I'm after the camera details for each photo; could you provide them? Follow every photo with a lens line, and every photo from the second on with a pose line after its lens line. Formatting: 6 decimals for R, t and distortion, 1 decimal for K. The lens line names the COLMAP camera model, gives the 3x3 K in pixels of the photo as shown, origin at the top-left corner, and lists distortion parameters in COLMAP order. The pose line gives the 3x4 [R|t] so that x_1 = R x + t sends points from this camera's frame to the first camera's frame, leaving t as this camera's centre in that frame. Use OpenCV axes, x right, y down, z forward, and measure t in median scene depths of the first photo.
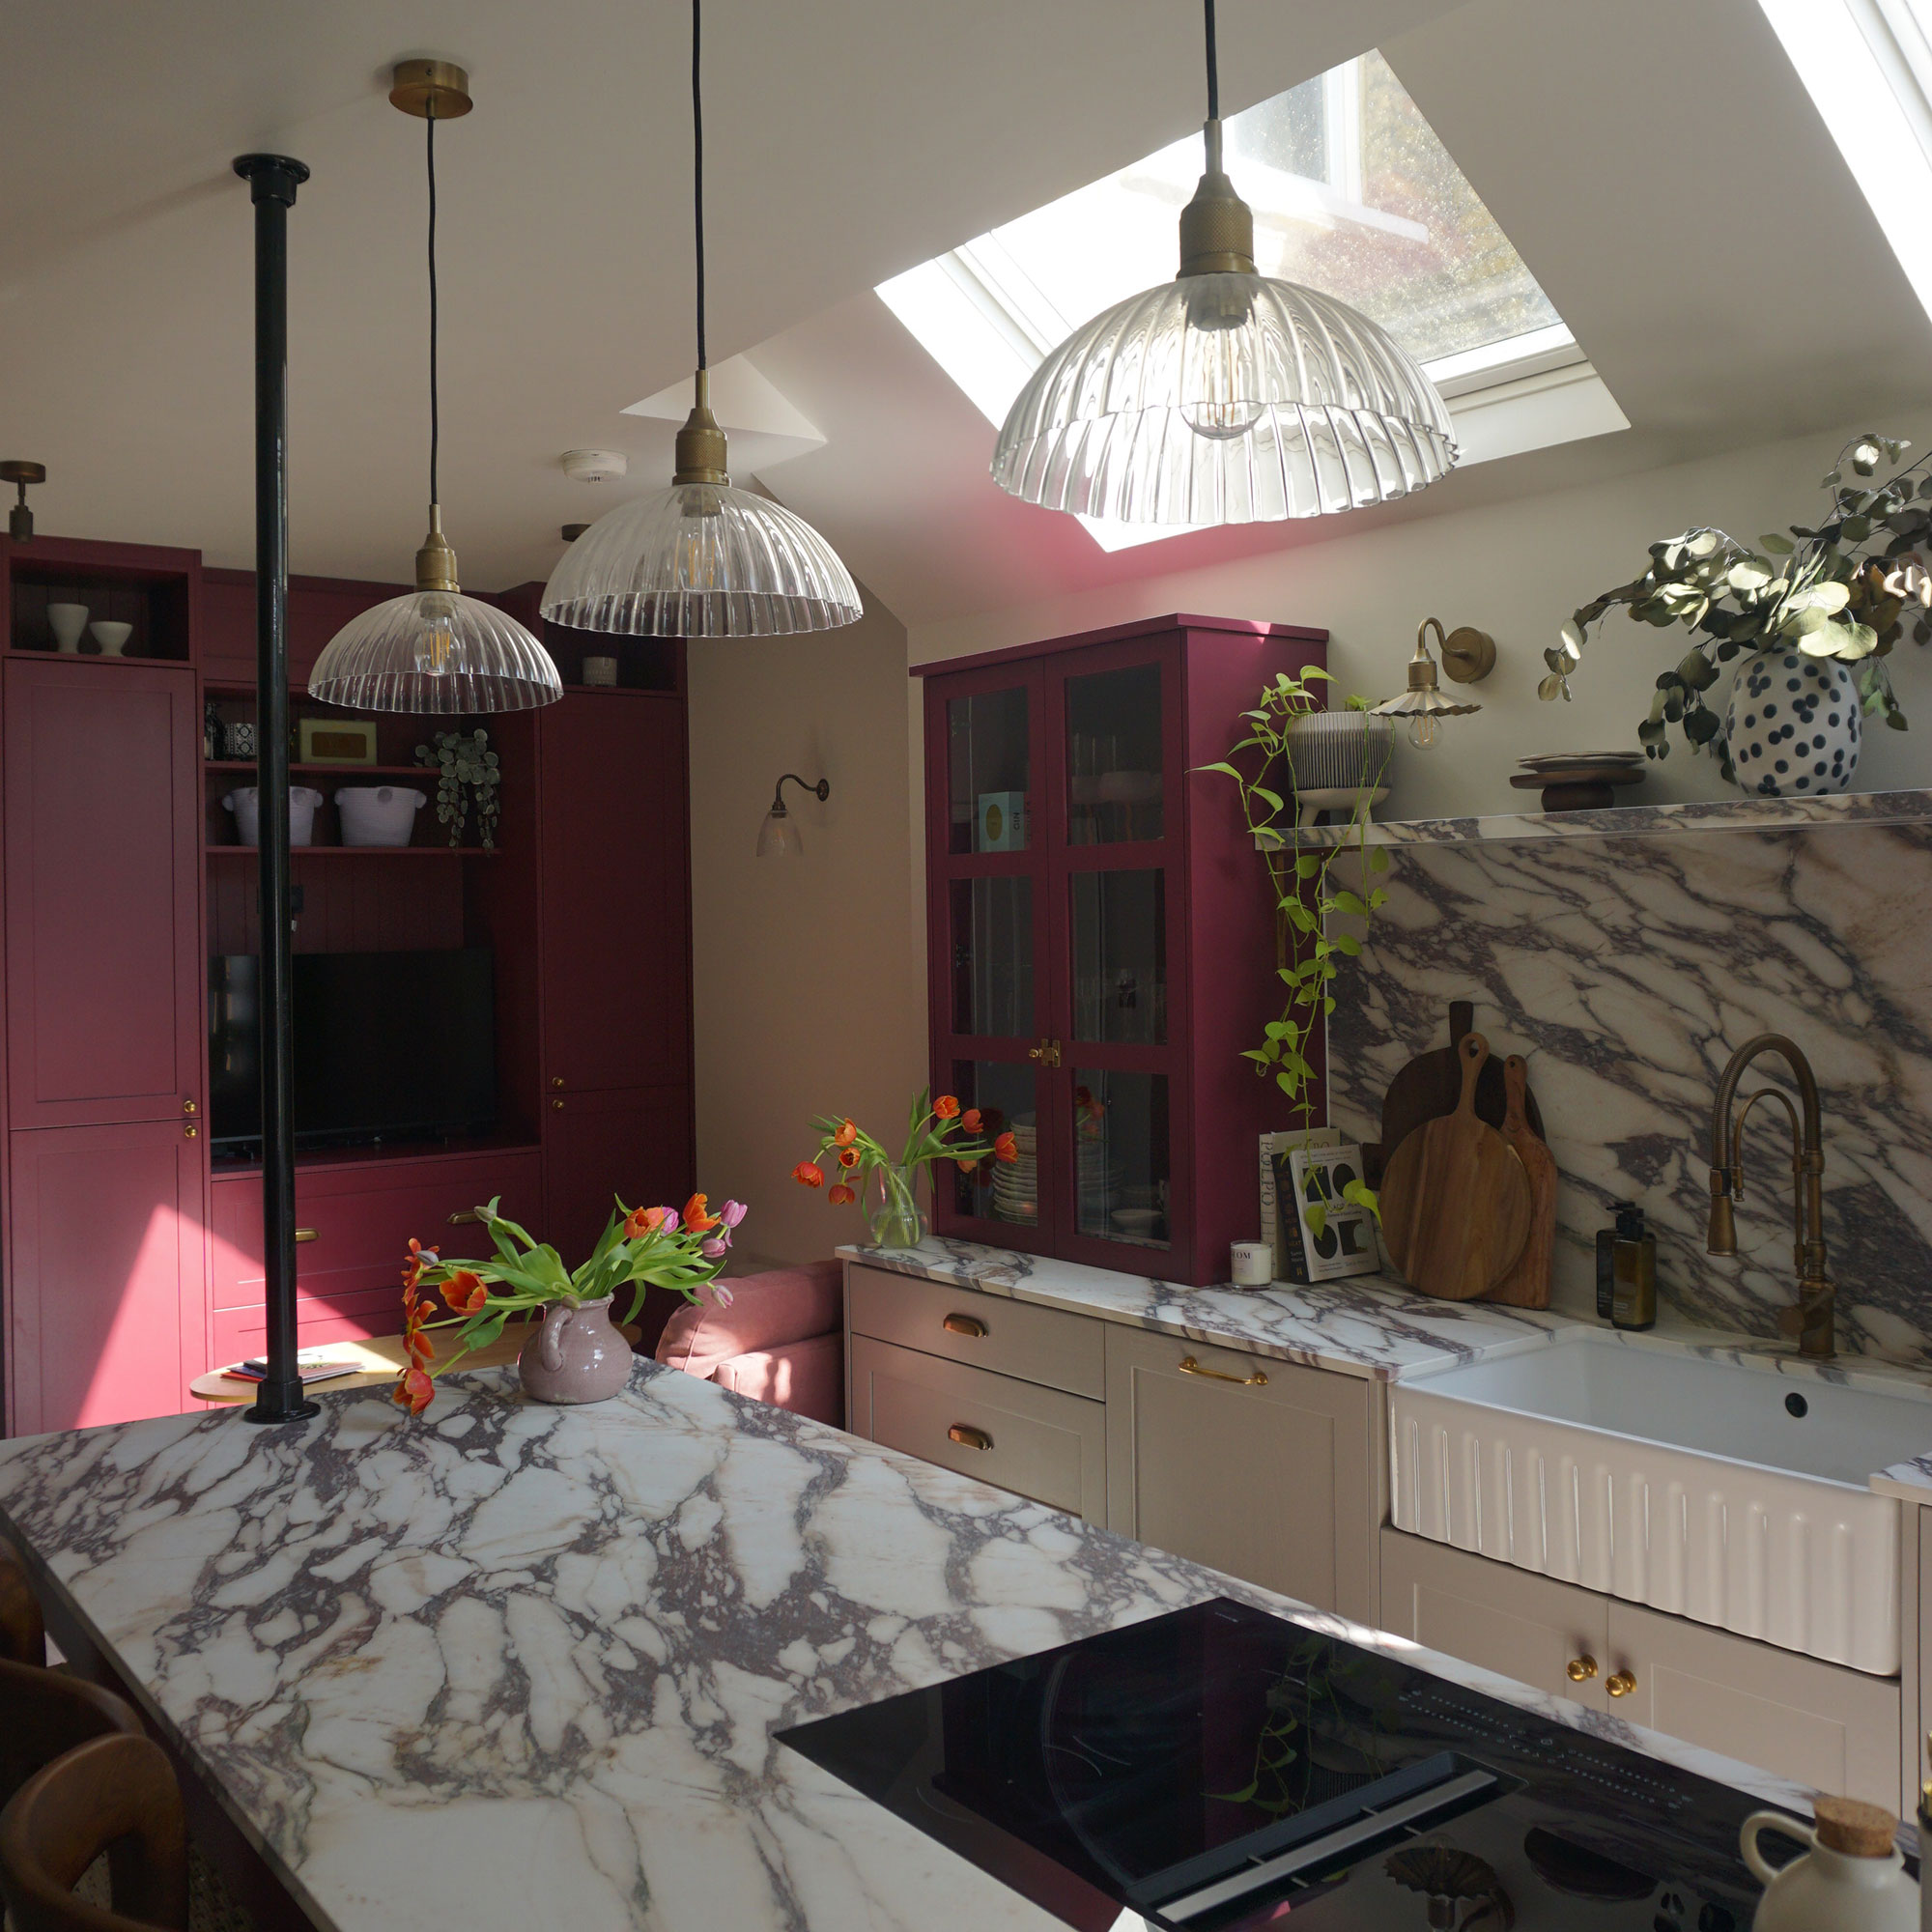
lens RADIAL K [[1931.4, 0, 971.9], [0, 1931.4, 938.6], [0, 0, 1]] dist [-0.040910, -0.004570]
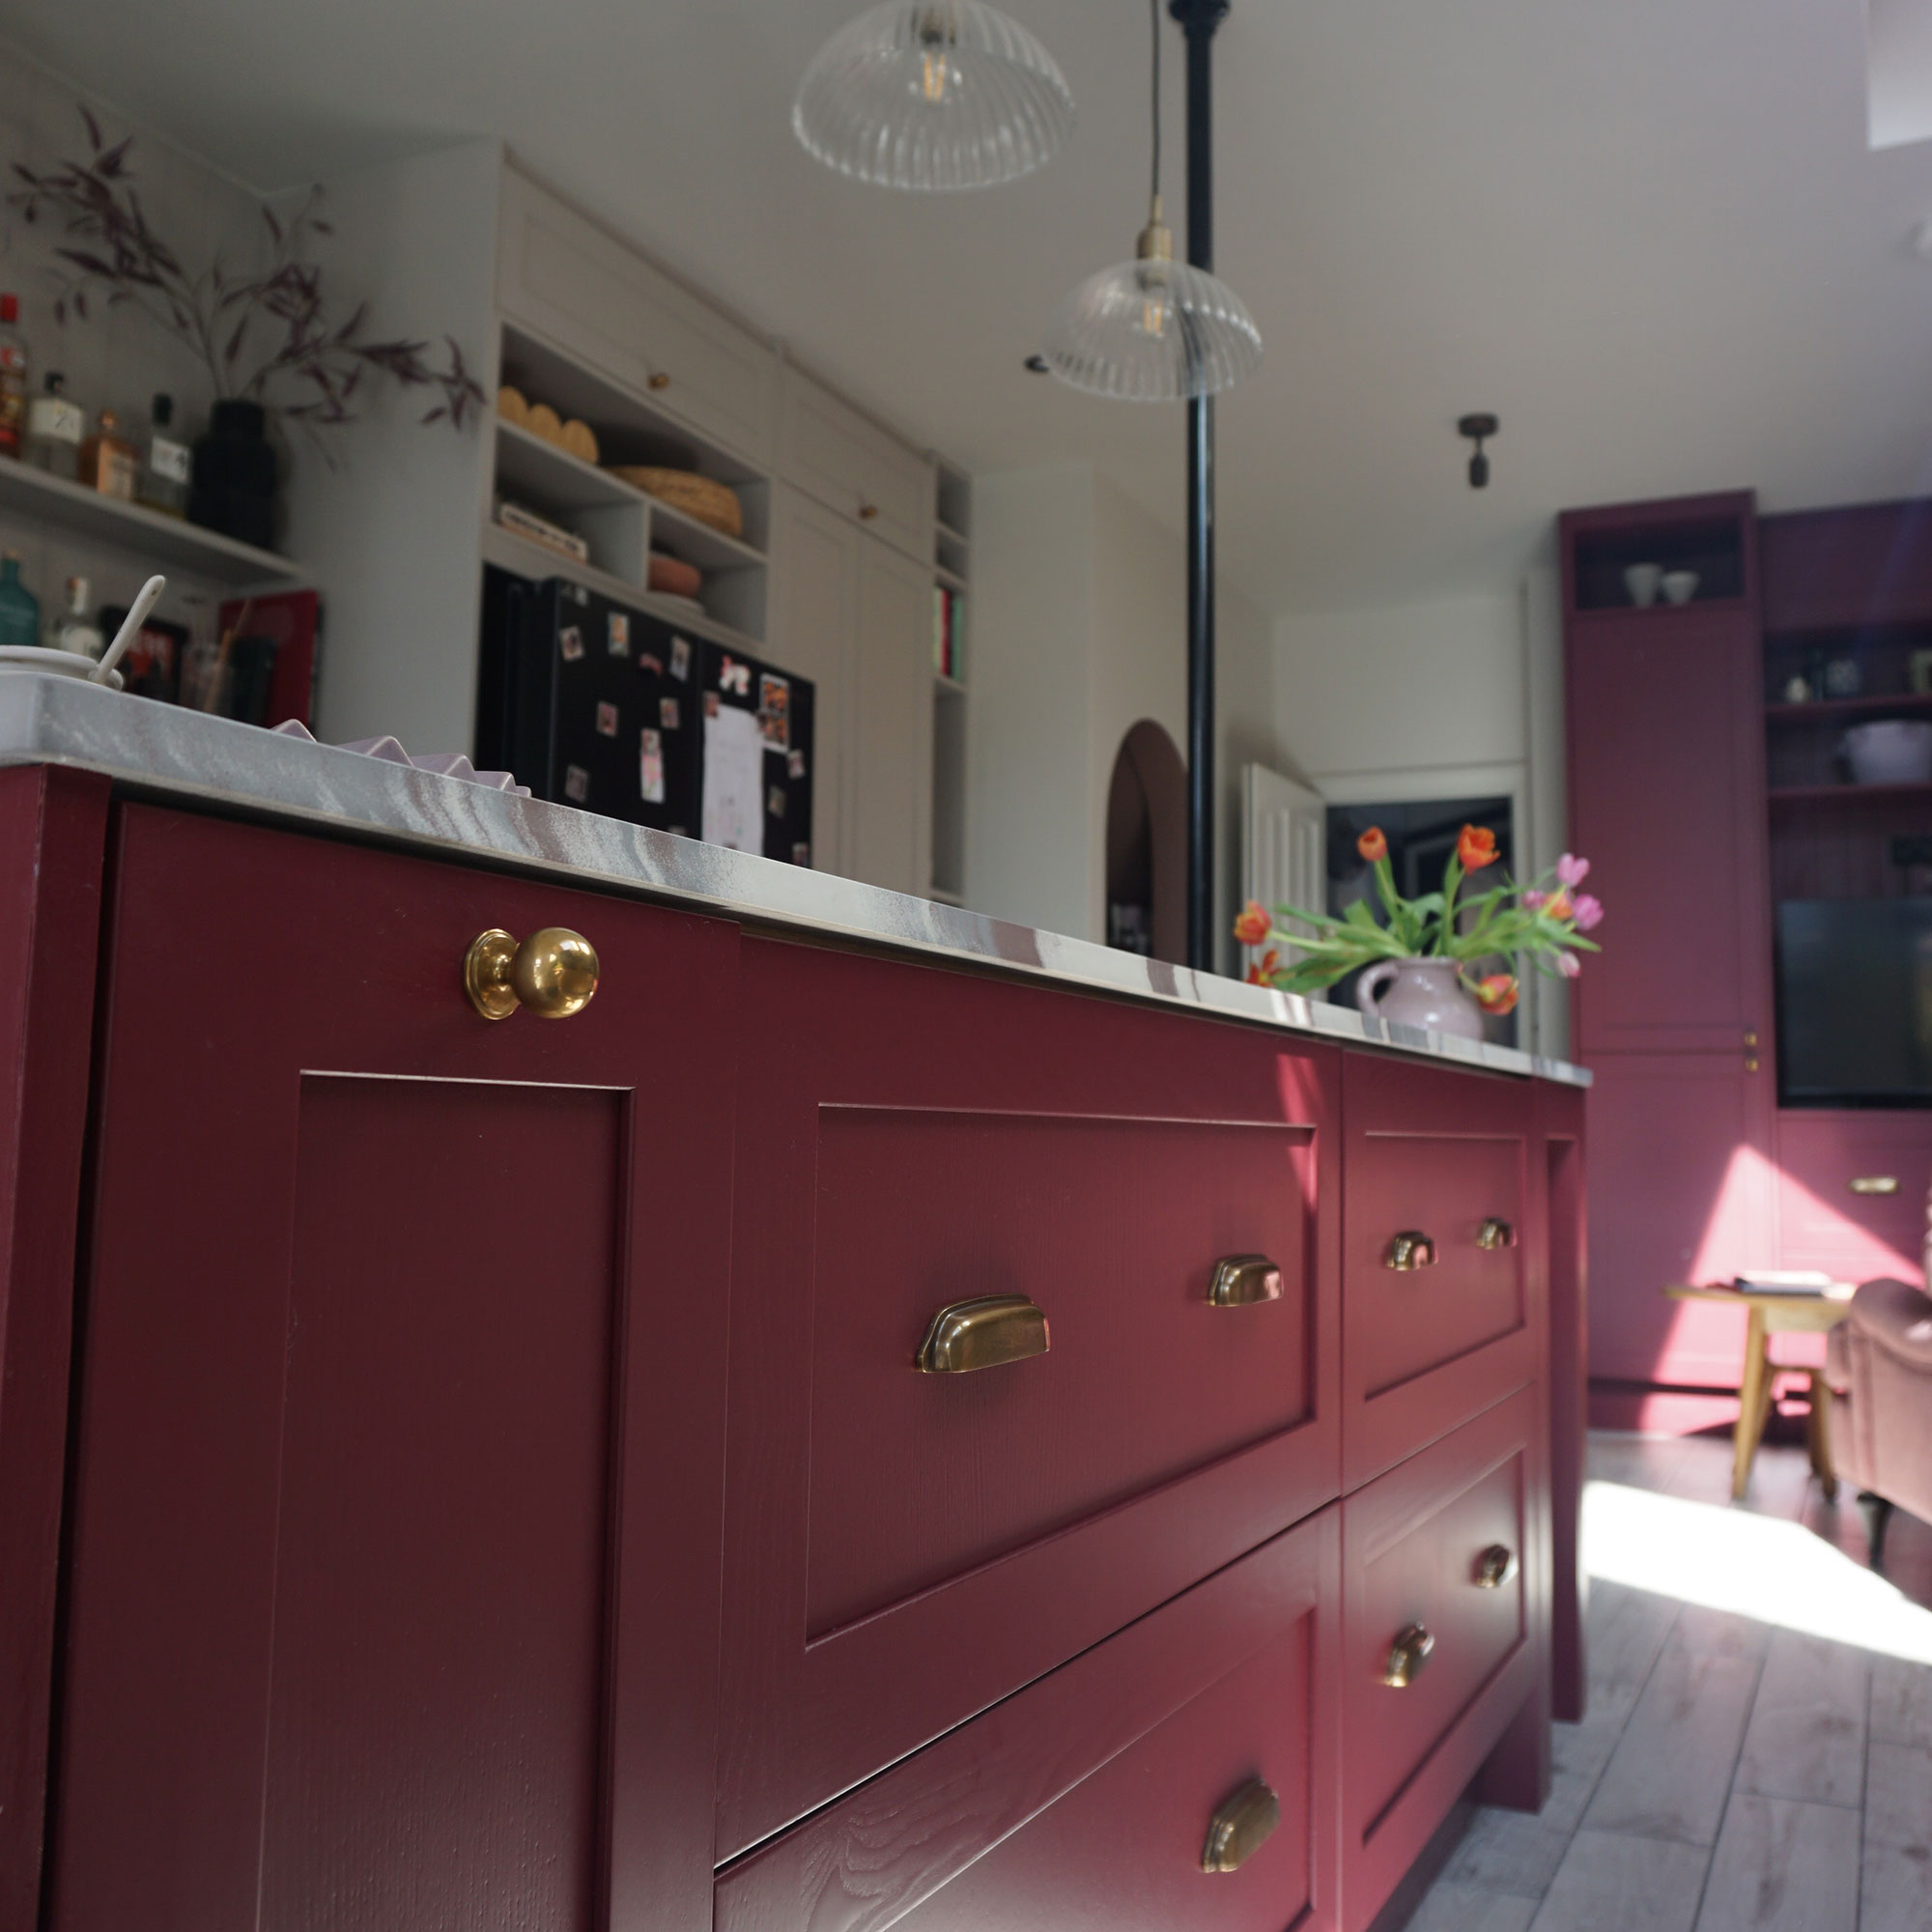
lens RADIAL K [[1931.4, 0, 971.9], [0, 1931.4, 938.6], [0, 0, 1]] dist [-0.040910, -0.004570]
pose [[0.465787, -0.072496, -0.881922, 0.479828], [-0.026927, 0.995016, -0.096014, 0.244580], [0.884487, 0.068469, 0.461514, 0.320667]]
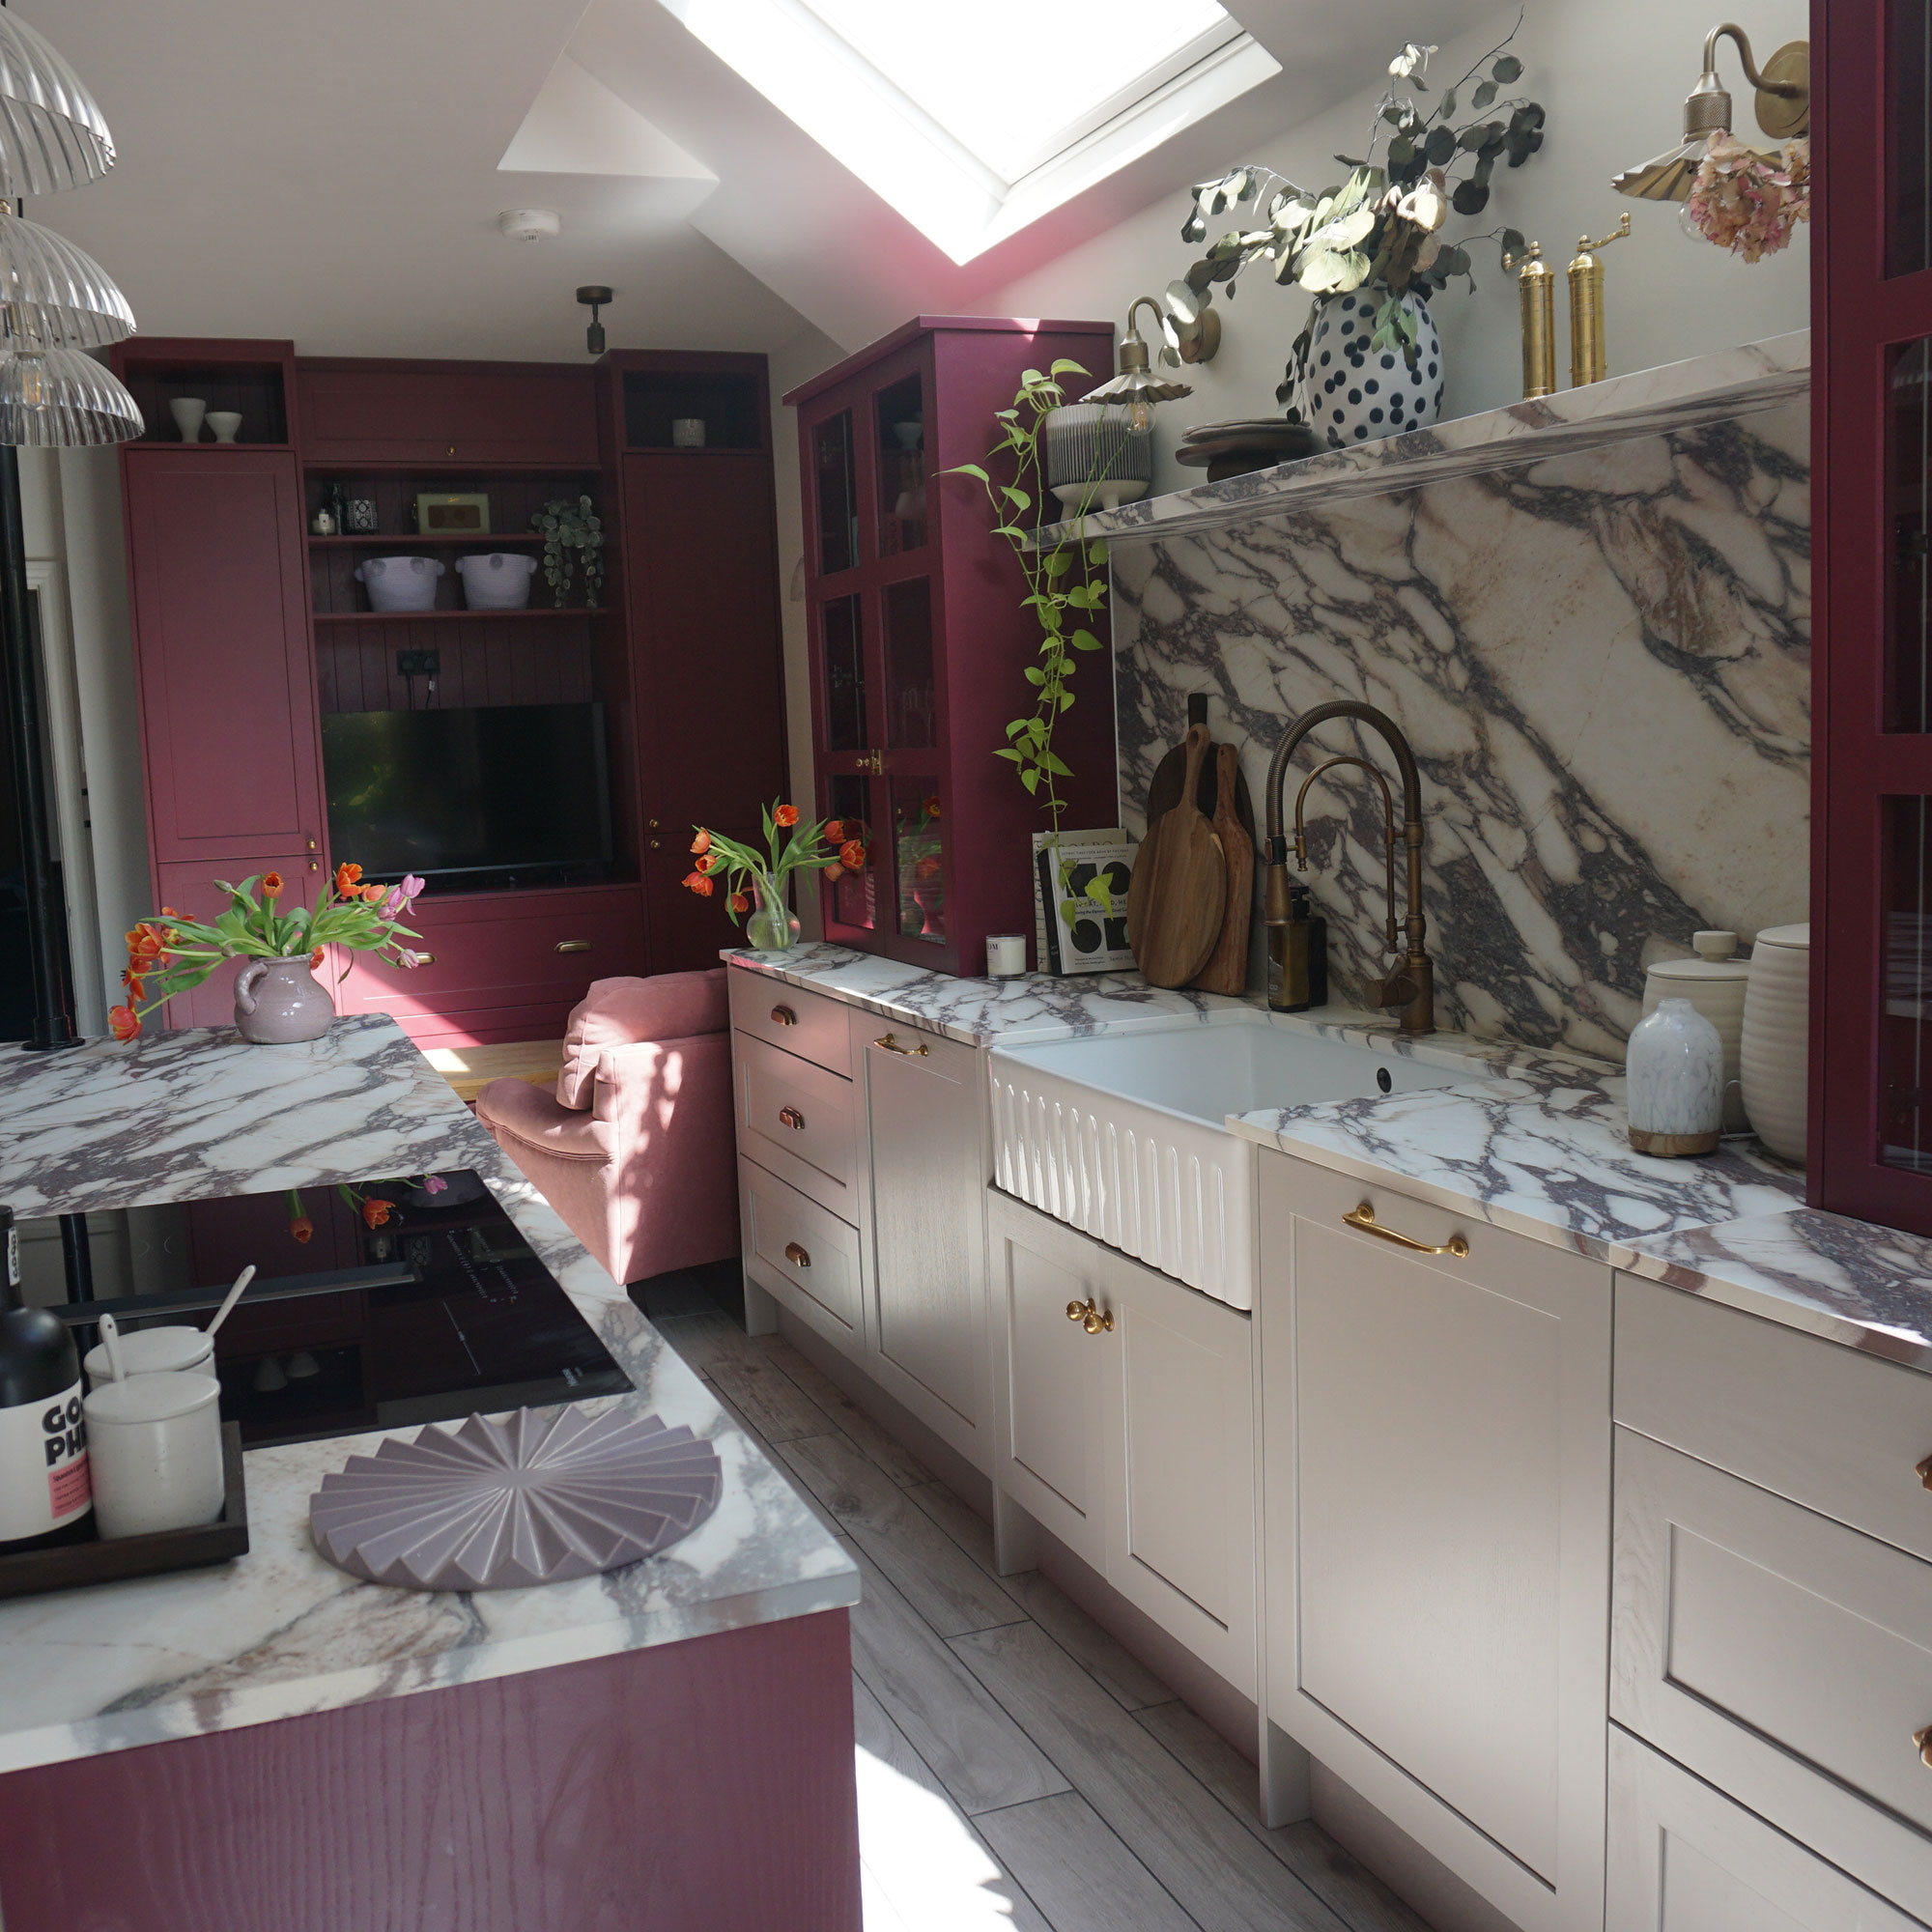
lens RADIAL K [[1926.3, 0, 924.4], [0, 1926.3, 964.6], [0, 0, 1]] dist [-0.009723, -0.088332]
pose [[0.963852, 0.009569, -0.266265, 0.424336], [0.022484, 0.992869, 0.117071, 0.057500], [0.265487, -0.118826, 0.956764, -0.005482]]
